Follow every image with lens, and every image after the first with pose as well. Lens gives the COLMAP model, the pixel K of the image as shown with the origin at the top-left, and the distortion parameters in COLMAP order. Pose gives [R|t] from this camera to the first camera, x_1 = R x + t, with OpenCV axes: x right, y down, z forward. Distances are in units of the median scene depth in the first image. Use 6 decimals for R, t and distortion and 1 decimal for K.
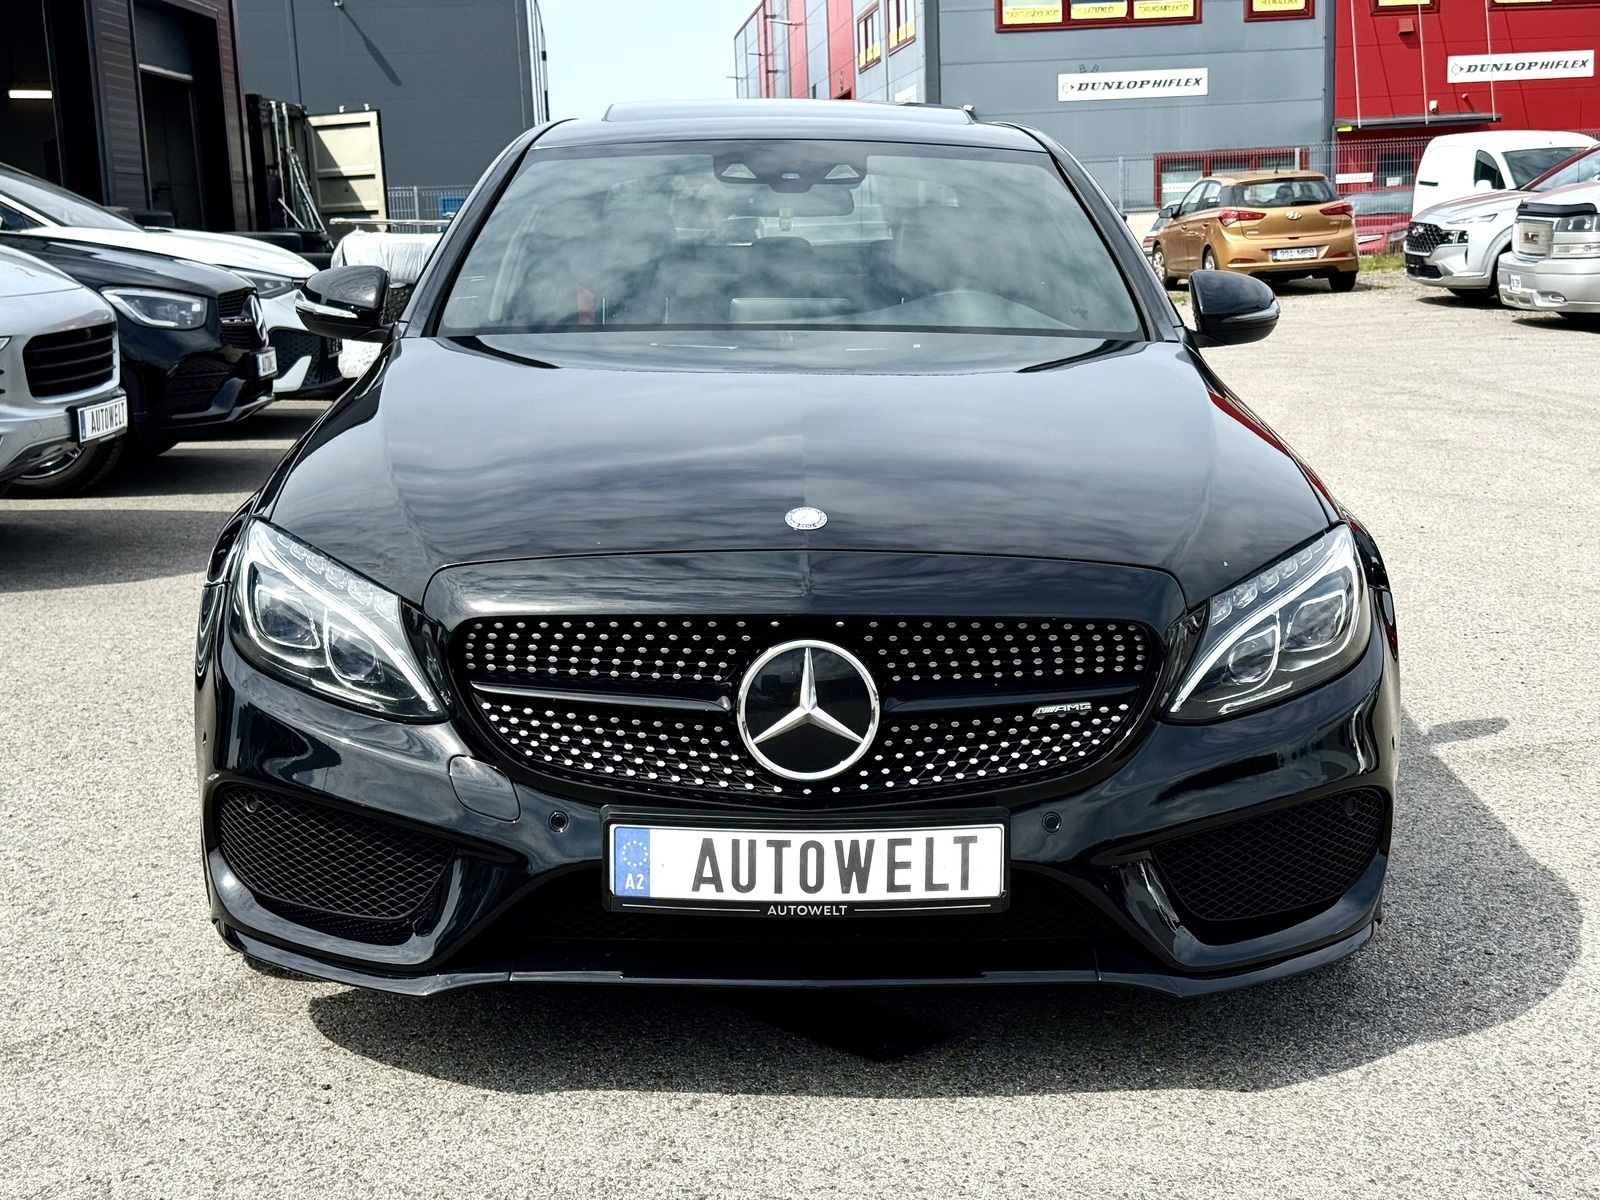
lens RADIAL K [[2219.0, 0, 800.2], [0, 2219.0, 600.5], [0, 0, 1]] dist [0.129715, 0.000000]
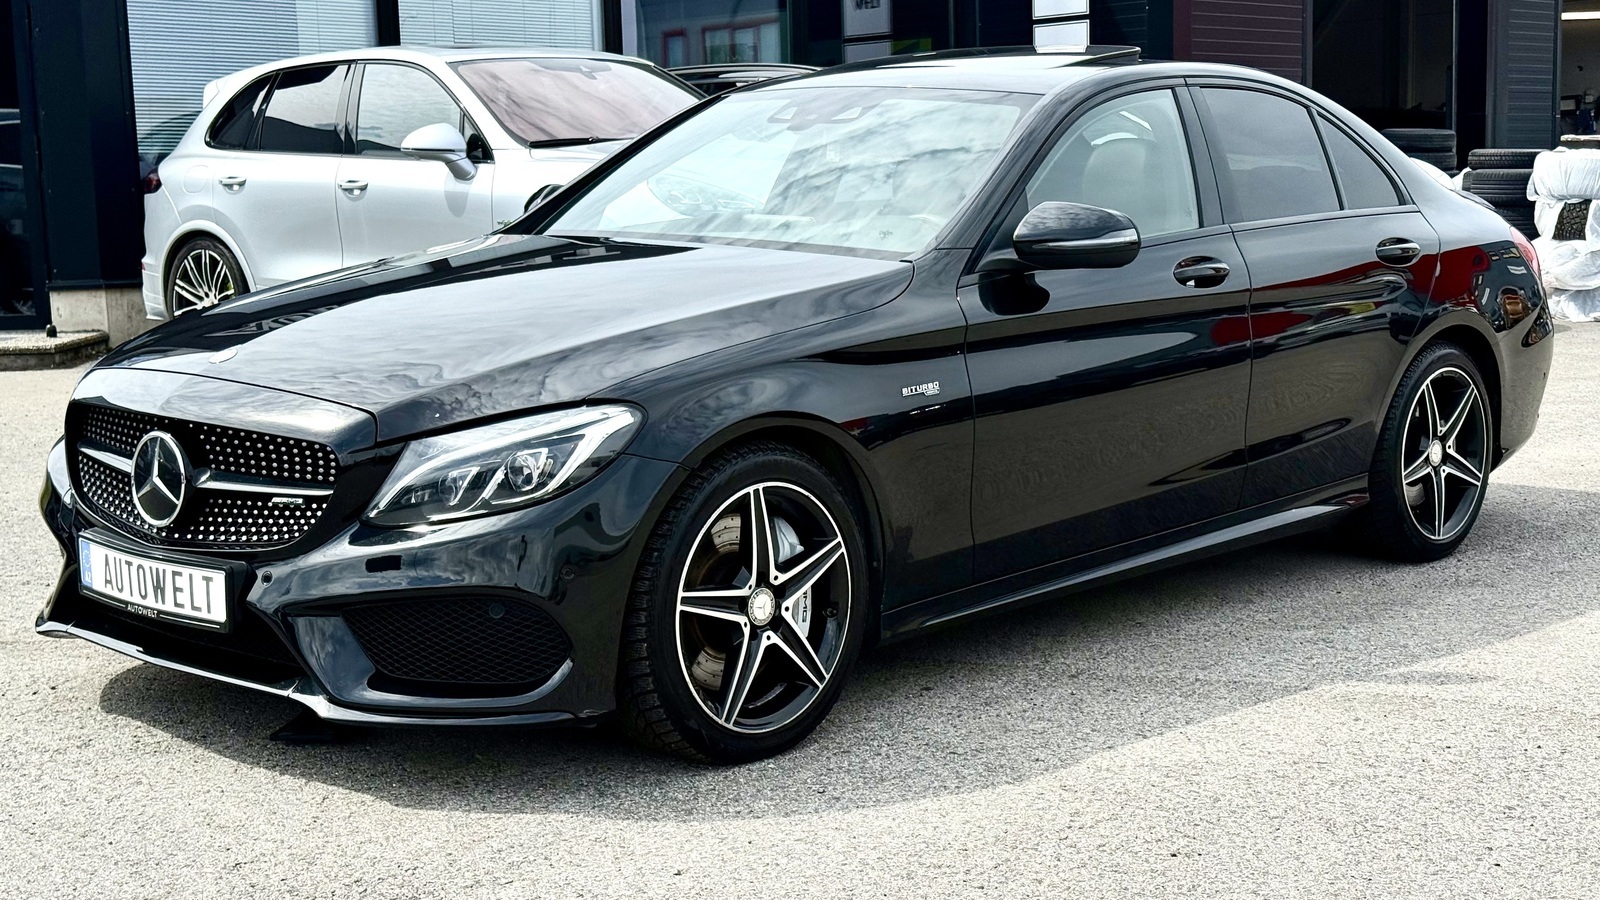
lens RADIAL K [[2230.0, 0, 800.2], [0, 2230.0, 449.3], [0, 0, 1]] dist [0.045256, 0.000000]
pose [[0.741971, 0.099965, -0.662937, 1.328035], [-0.117573, 0.992899, 0.018131, -0.049114], [0.660042, 0.064491, 0.748455, 0.152388]]
